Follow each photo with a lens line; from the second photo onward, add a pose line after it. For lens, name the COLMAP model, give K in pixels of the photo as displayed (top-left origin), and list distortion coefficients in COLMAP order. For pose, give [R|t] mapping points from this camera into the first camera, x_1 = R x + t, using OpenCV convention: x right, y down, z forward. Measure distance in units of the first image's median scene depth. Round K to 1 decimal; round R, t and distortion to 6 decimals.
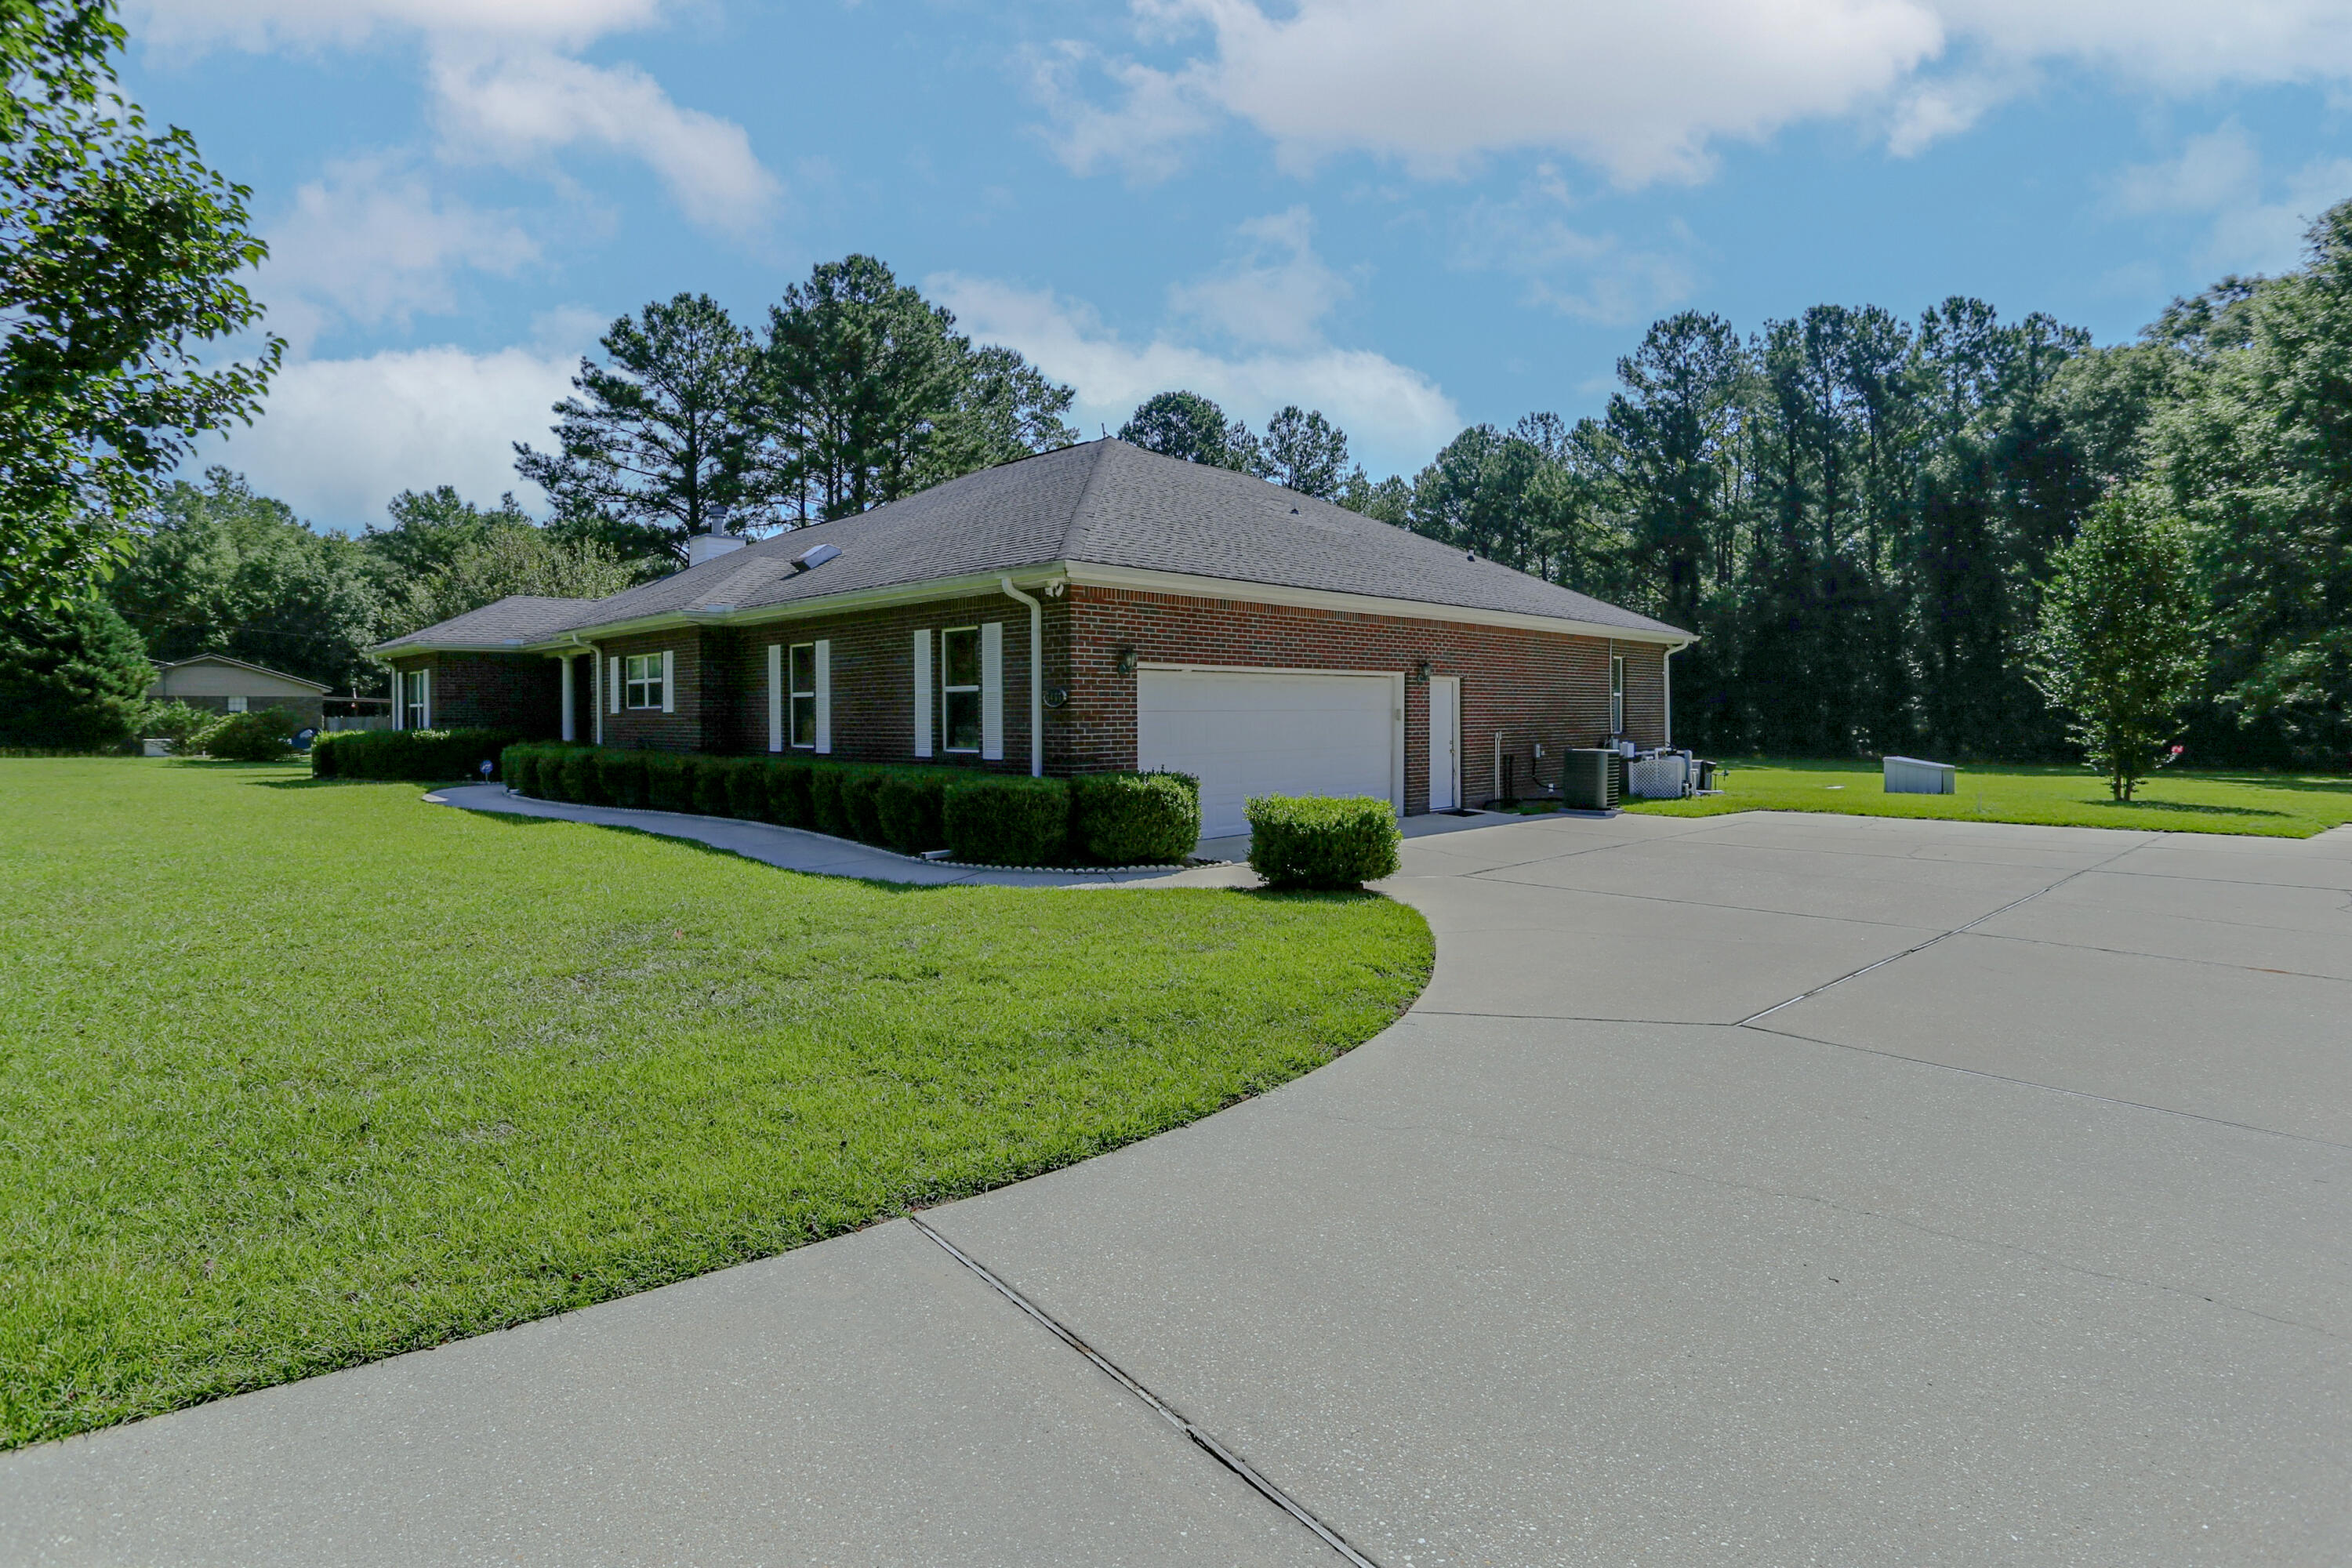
lens RADIAL K [[1154.0, 0, 1204.1], [0, 1154.0, 736.2], [0, 0, 1]] dist [-0.051356, 0.020961]
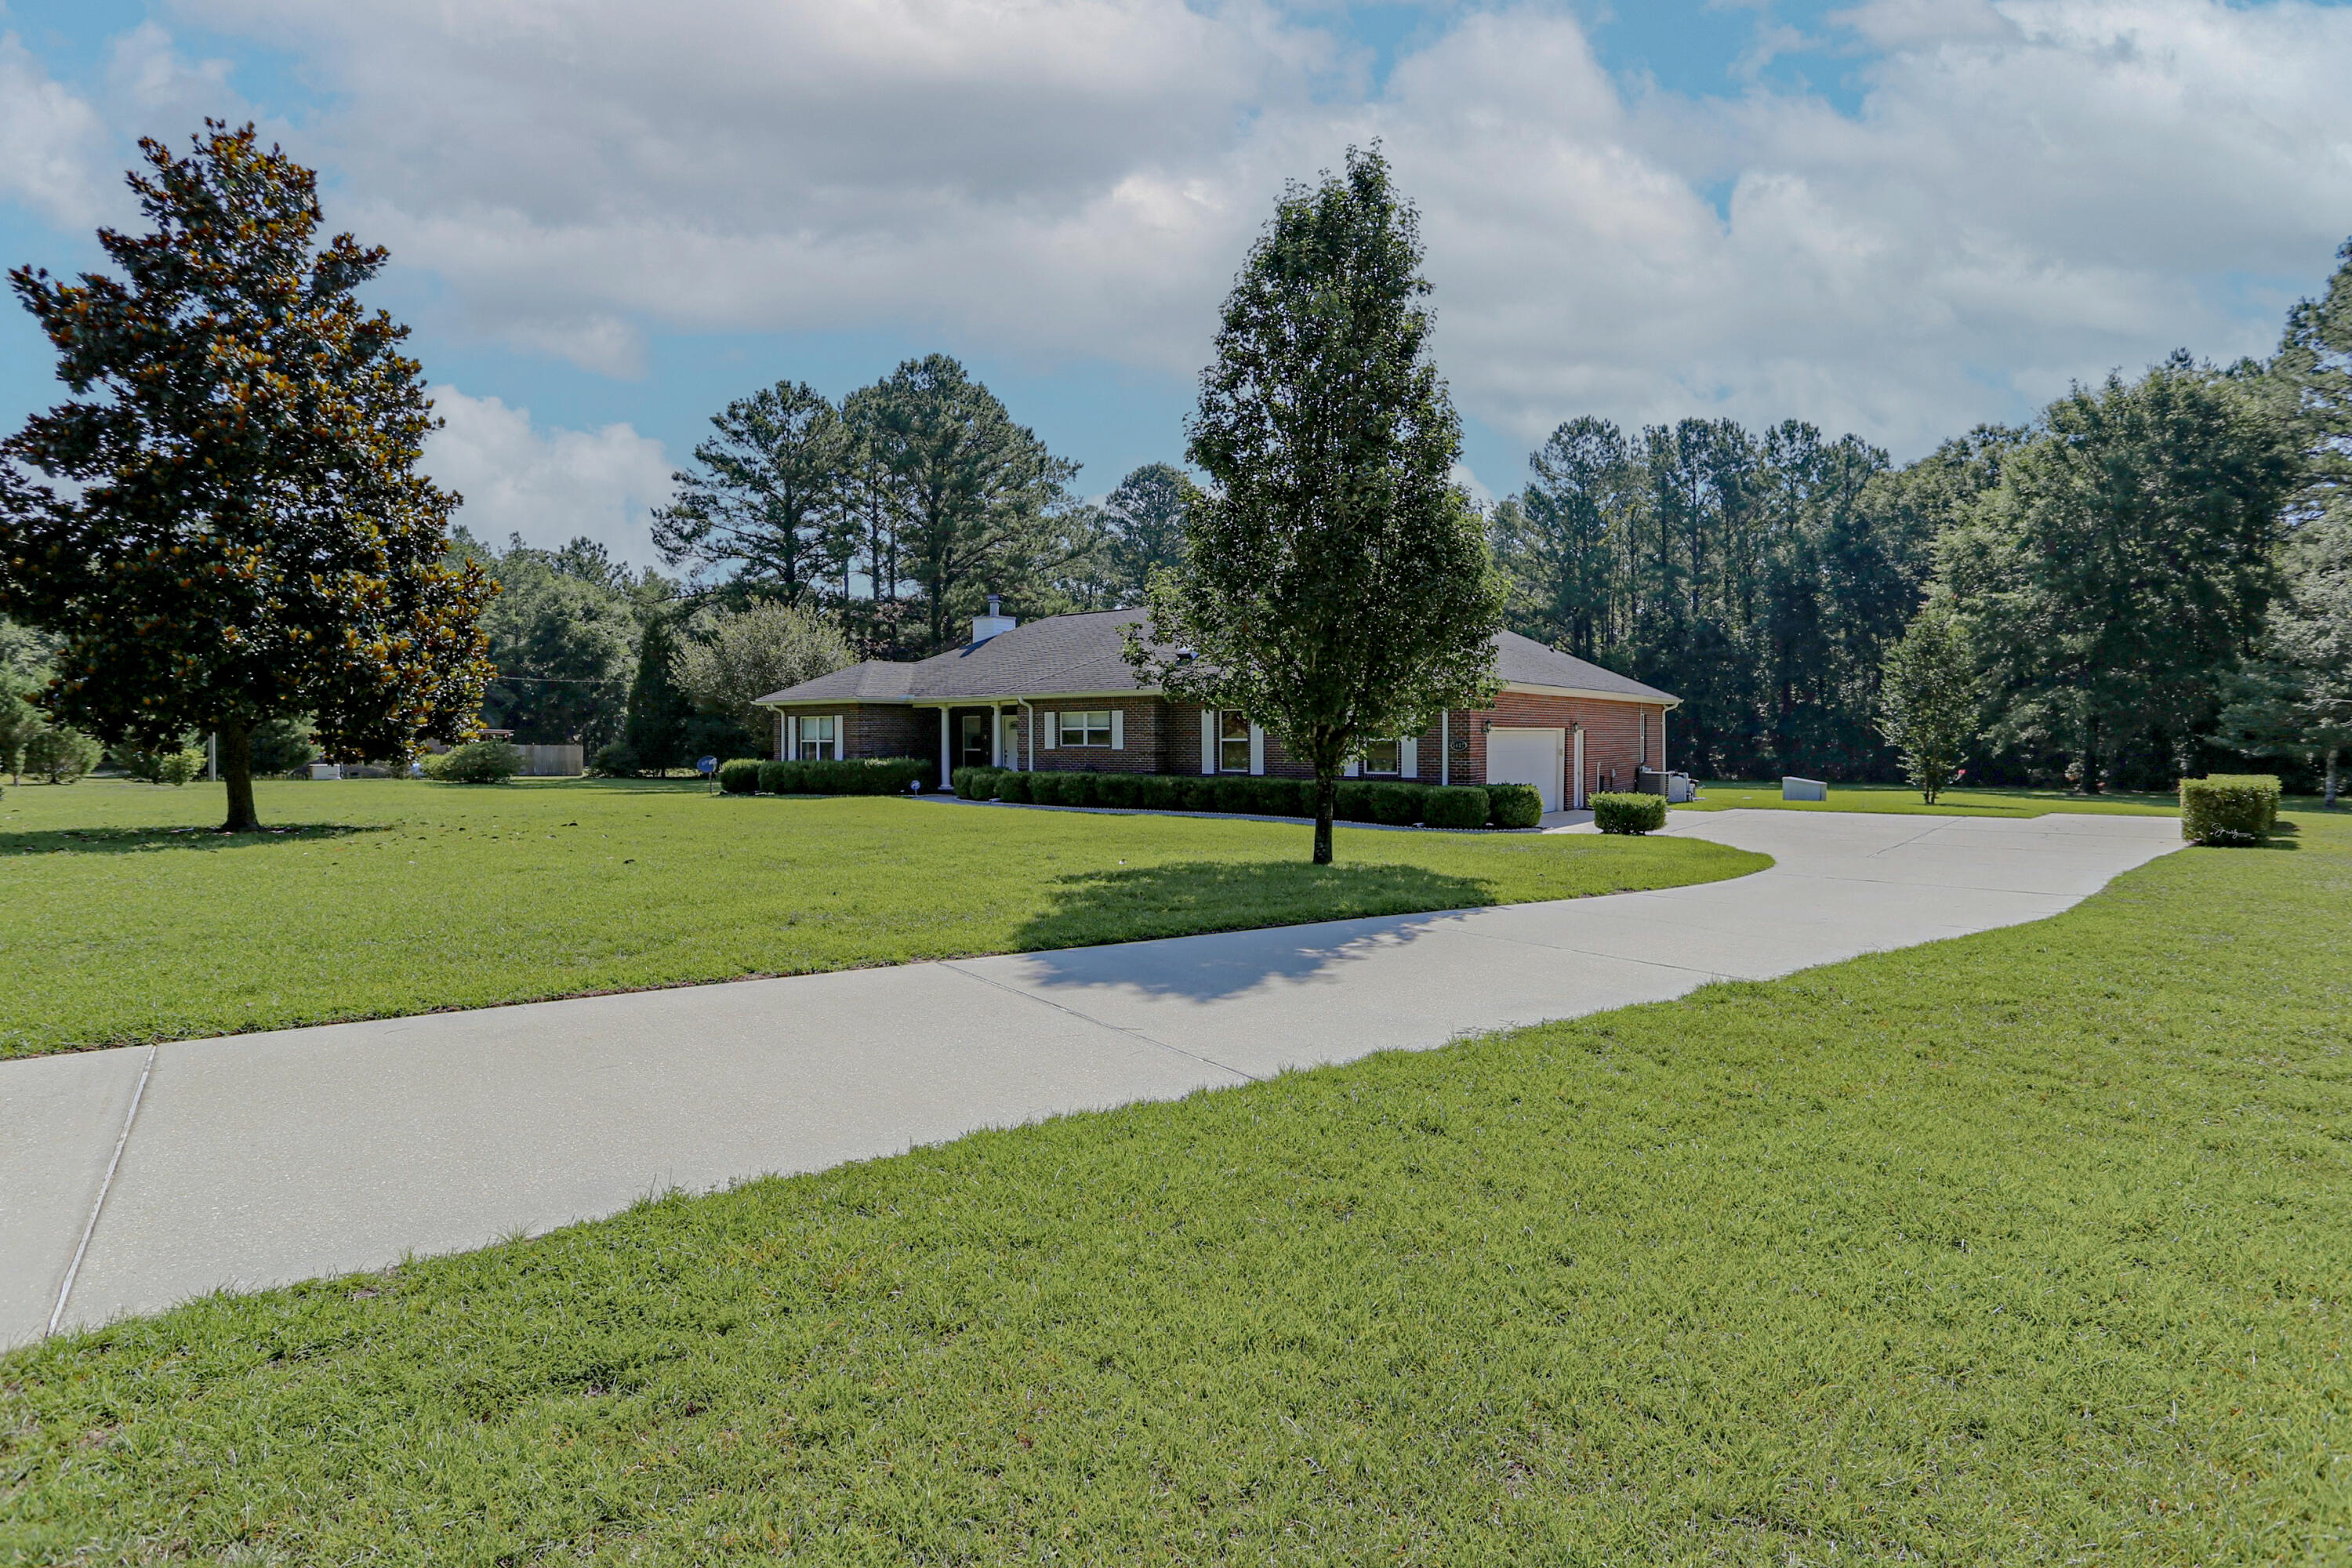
lens RADIAL K [[1147.9, 0, 1174.2], [0, 1147.9, 766.9], [0, 0, 1]] dist [-0.063821, 0.027995]
pose [[0.992975, -0.000148, 0.118327, -0.203468], [-0.000611, 0.999979, 0.006377, -0.002246], [-0.118325, -0.006404, 0.992954, -0.210791]]
